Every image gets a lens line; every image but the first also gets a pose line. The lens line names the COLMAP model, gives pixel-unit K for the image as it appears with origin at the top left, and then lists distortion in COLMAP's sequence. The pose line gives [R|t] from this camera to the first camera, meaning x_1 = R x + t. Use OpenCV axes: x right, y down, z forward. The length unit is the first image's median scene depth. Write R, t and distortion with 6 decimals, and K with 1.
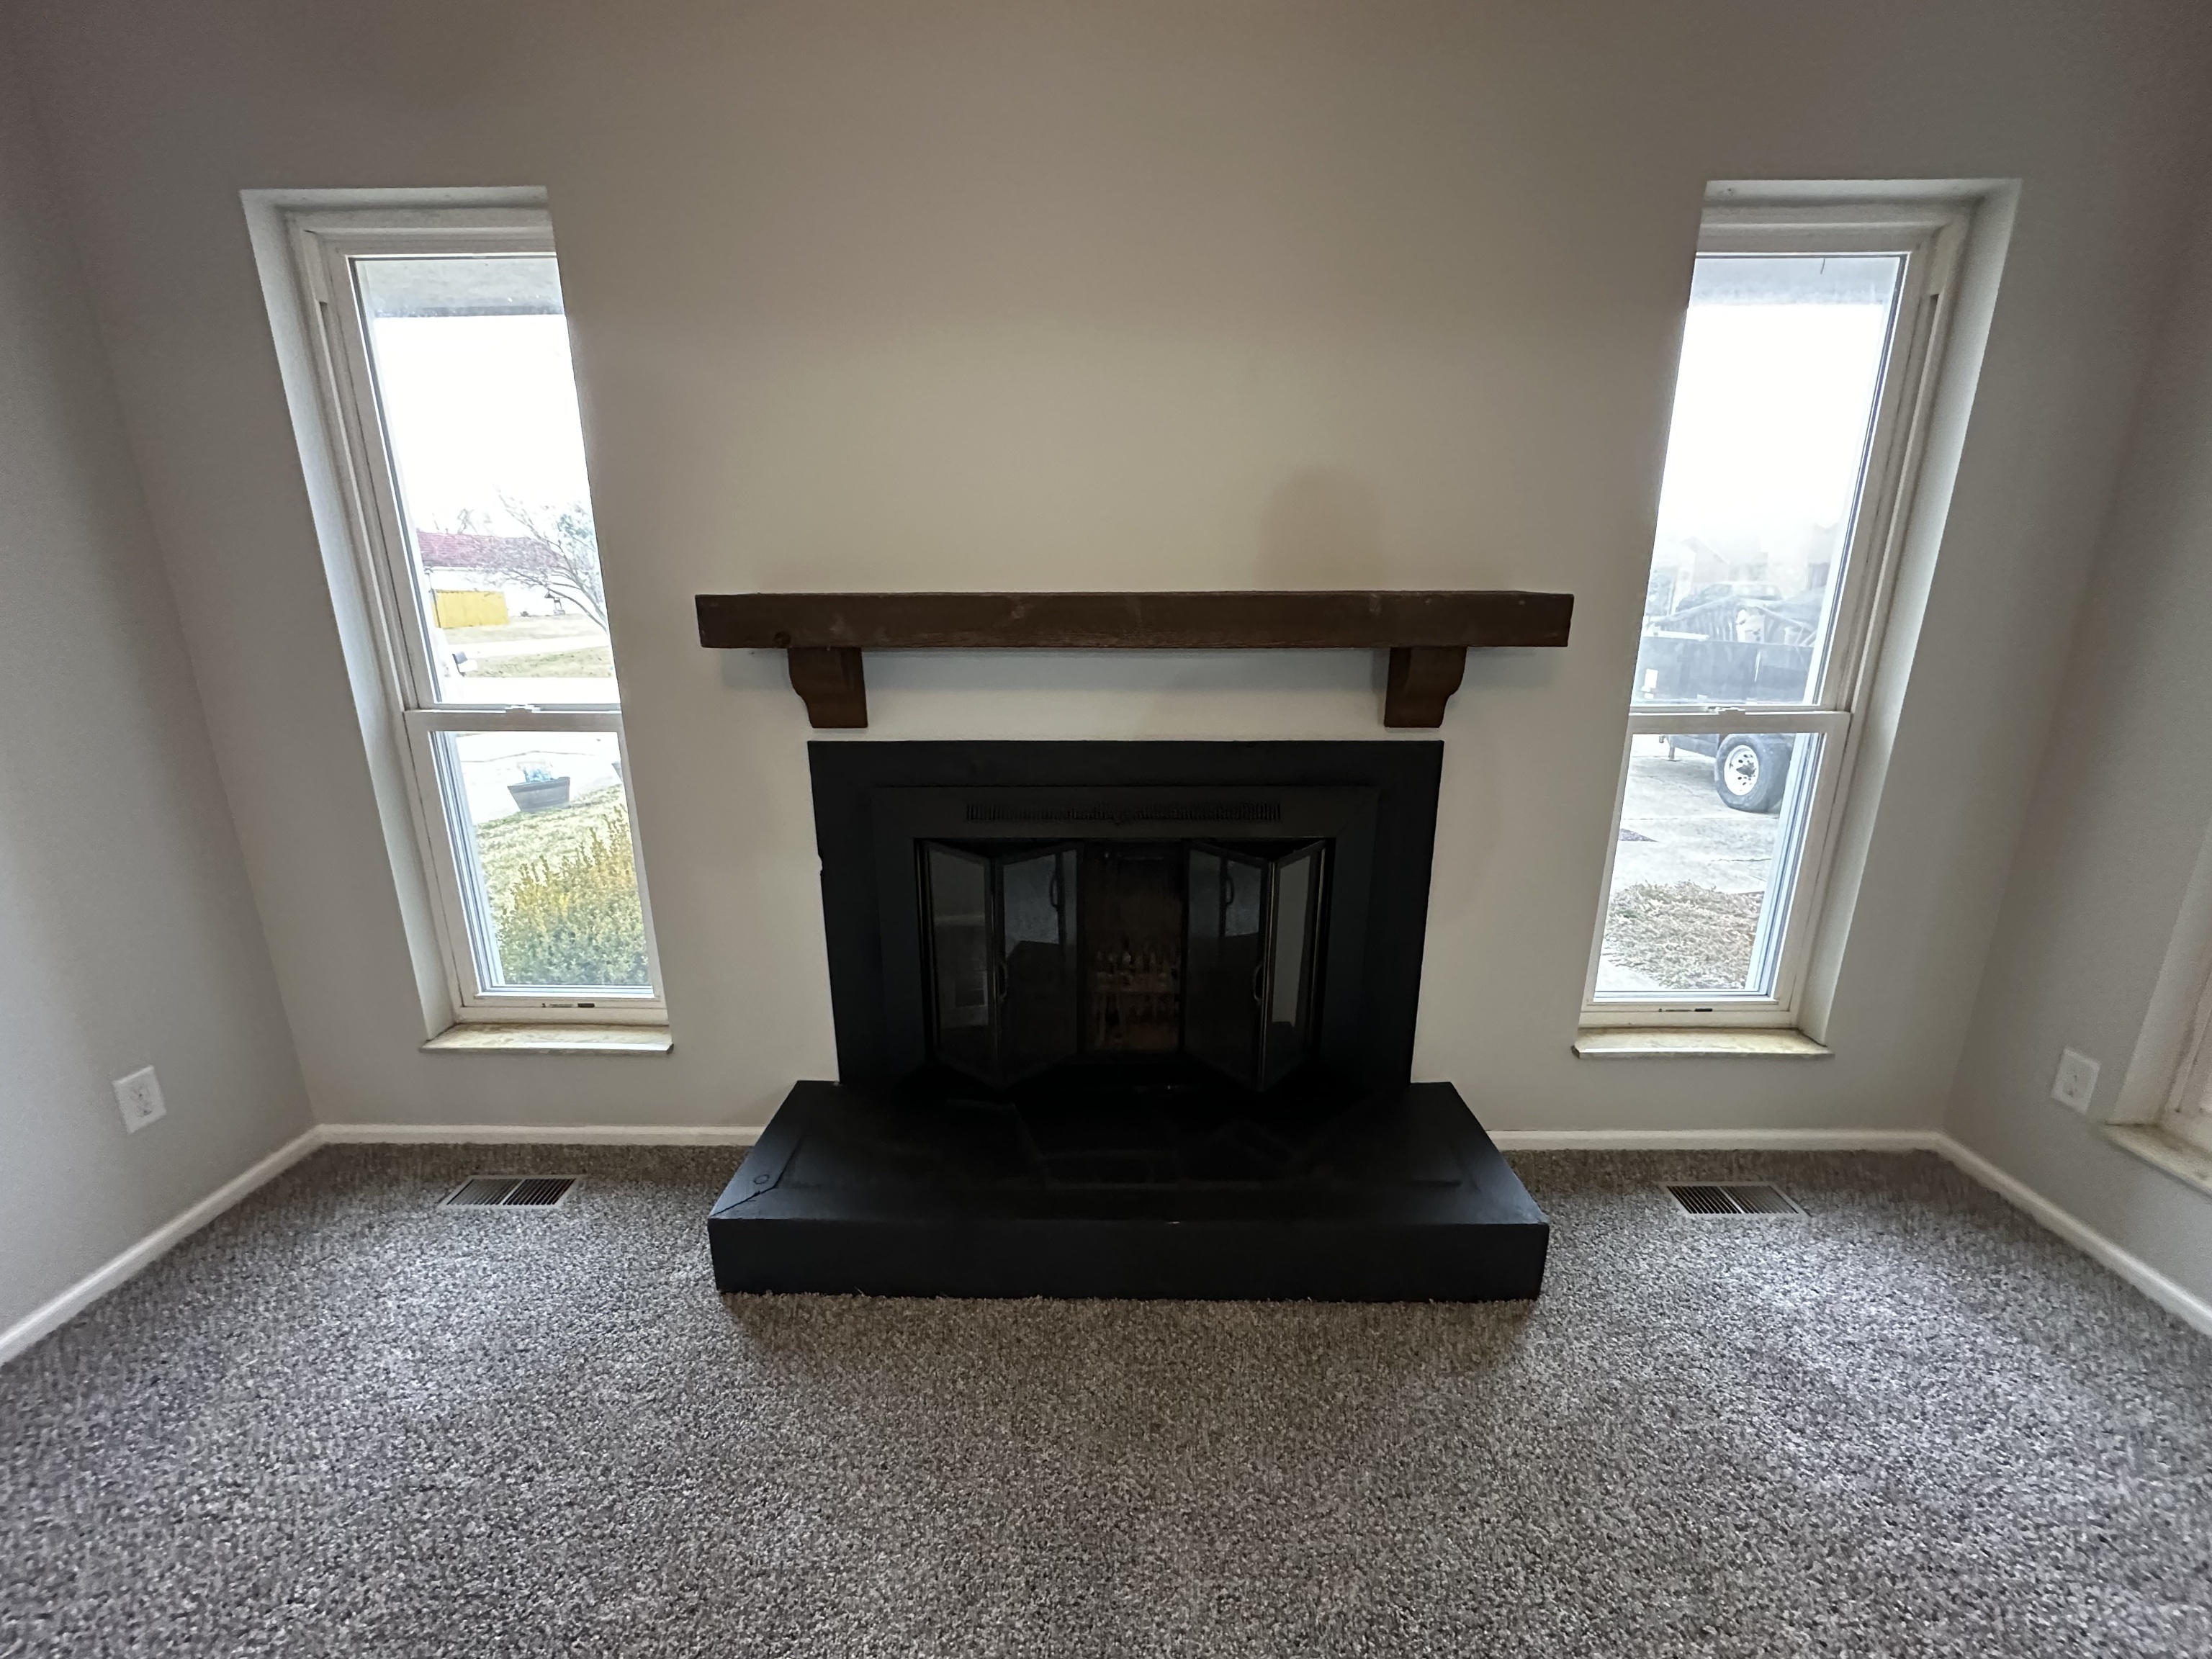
lens RADIAL K [[880.2, 0, 1105.9], [0, 880.2, 828.6], [0, 0, 1]] dist [-0.002161, 0.000476]
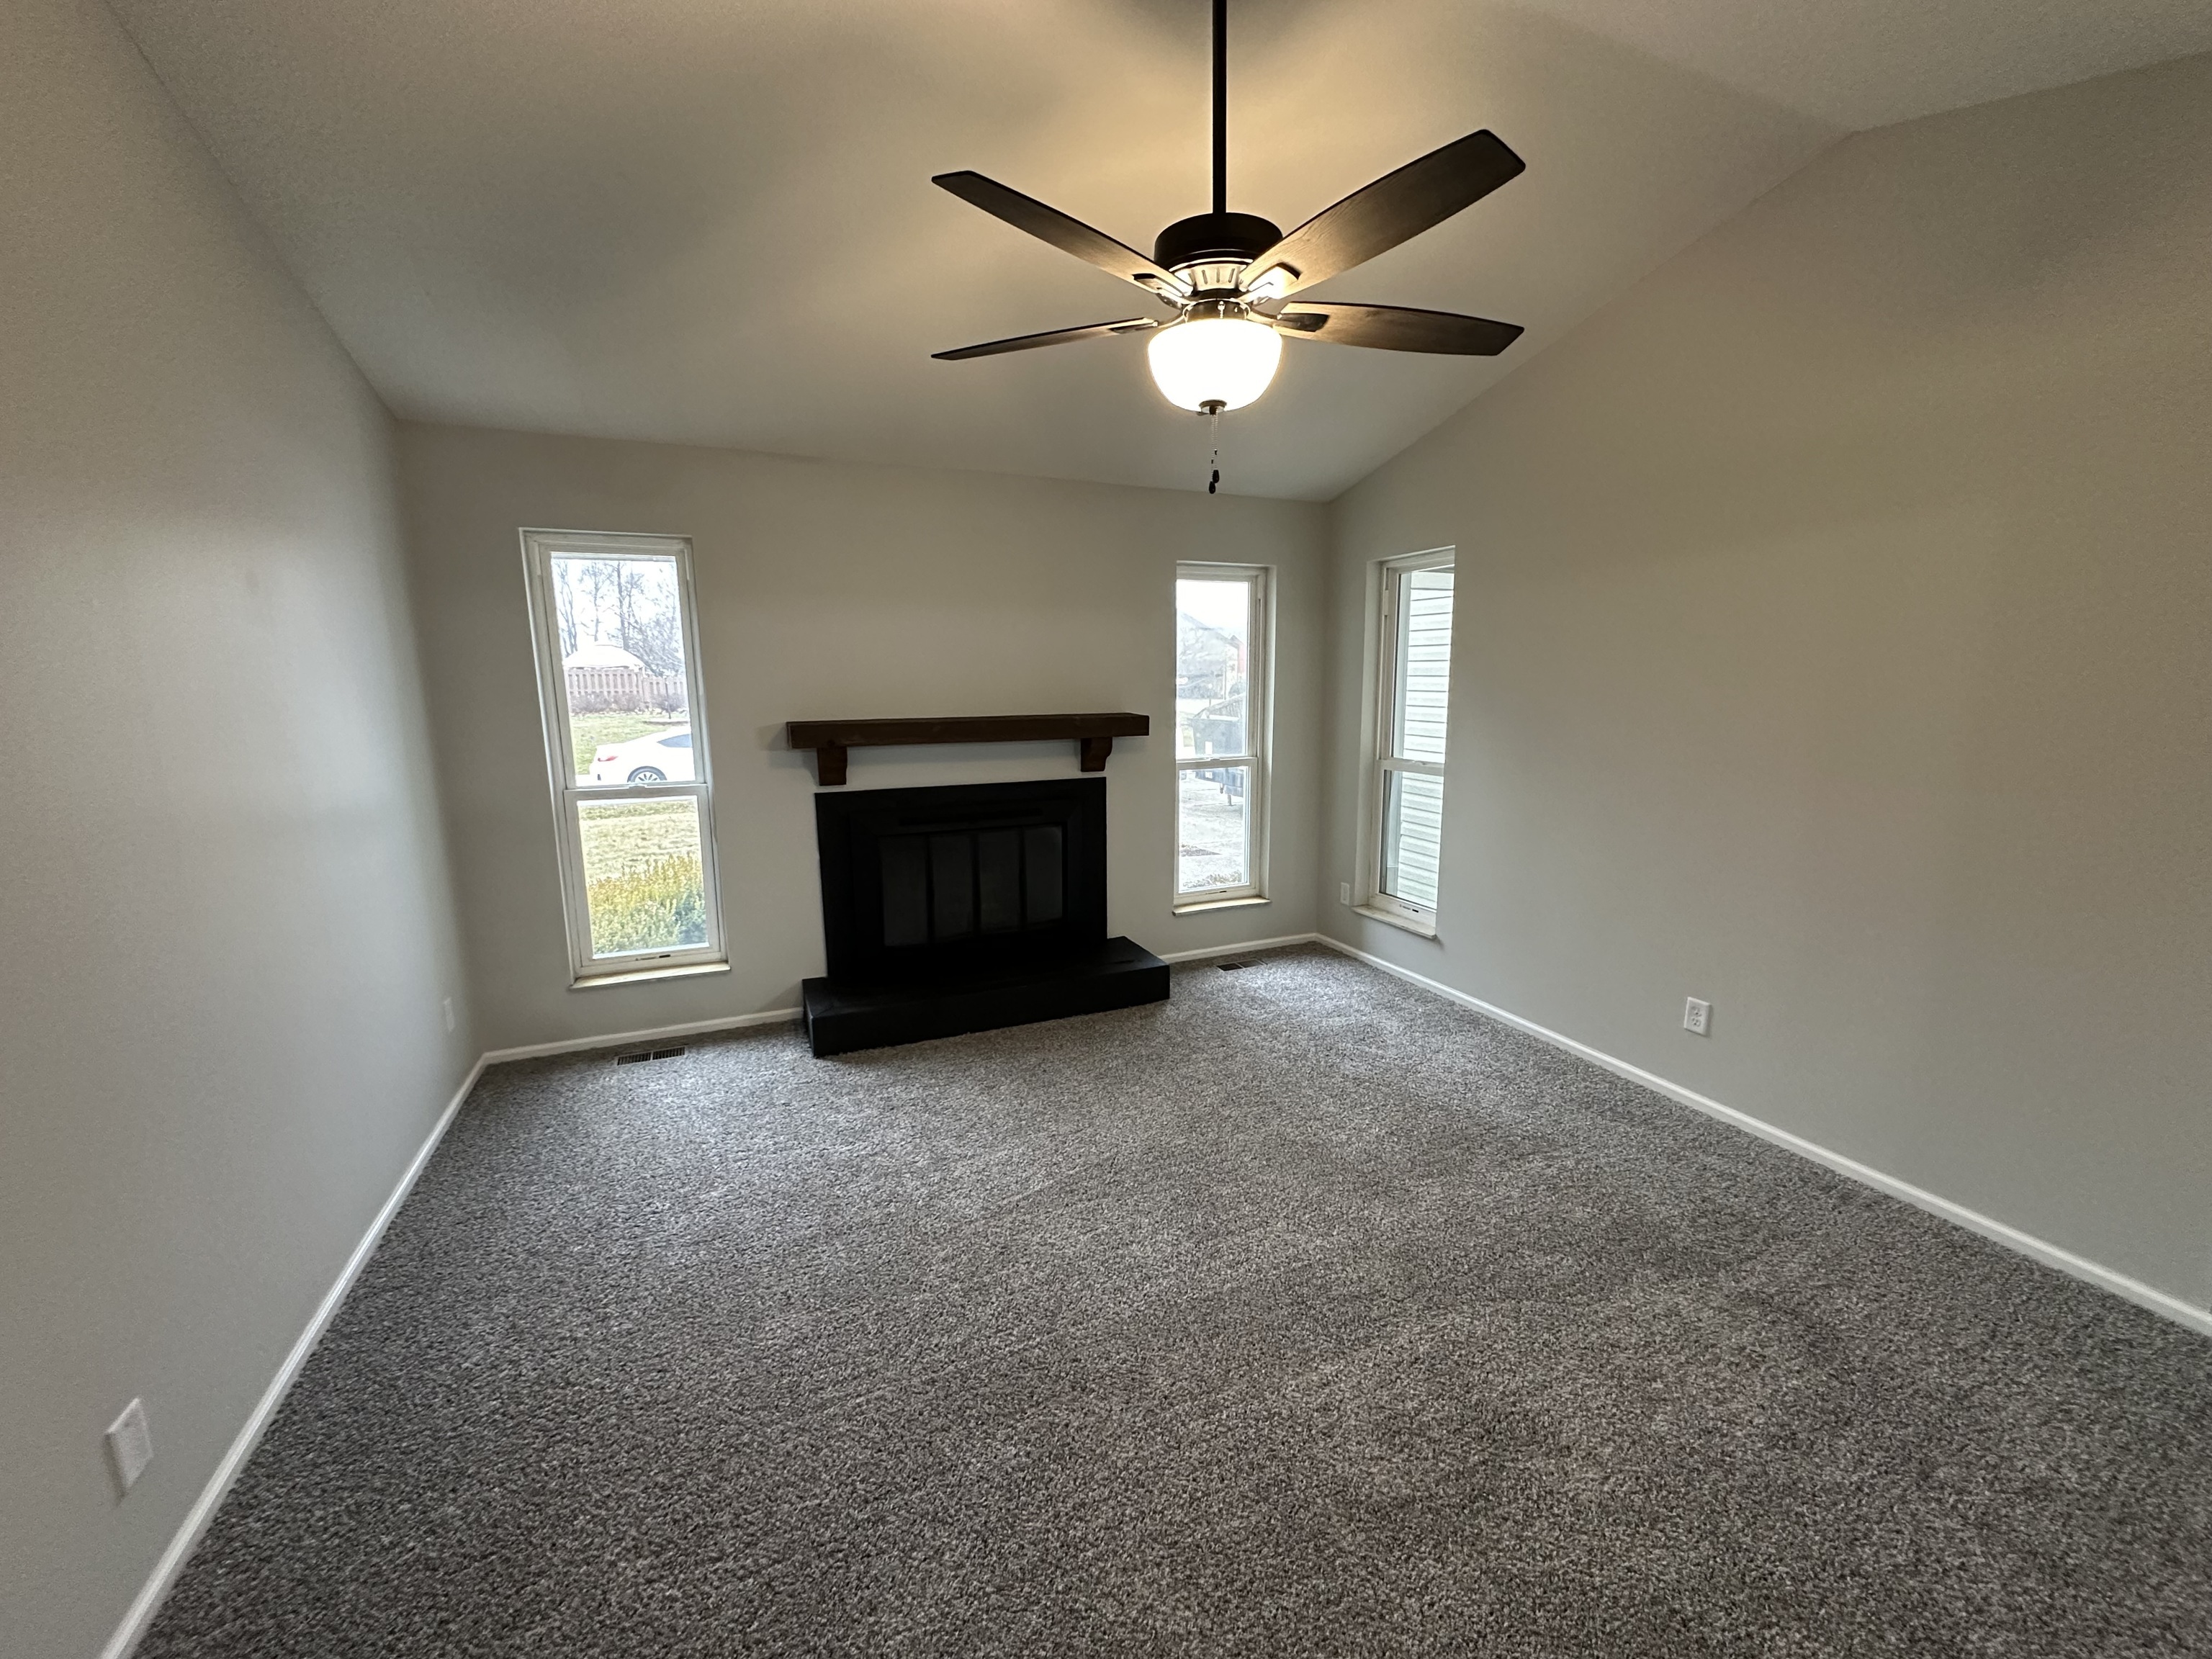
lens RADIAL K [[880.2, 0, 1105.9], [0, 880.2, 828.6], [0, 0, 1]] dist [-0.002161, 0.000476]
pose [[0.913525, -0.073724, 0.400045, -0.533221], [0.110594, 0.991409, -0.069840, 0.190570], [-0.391459, 0.108044, 0.913831, -1.059144]]
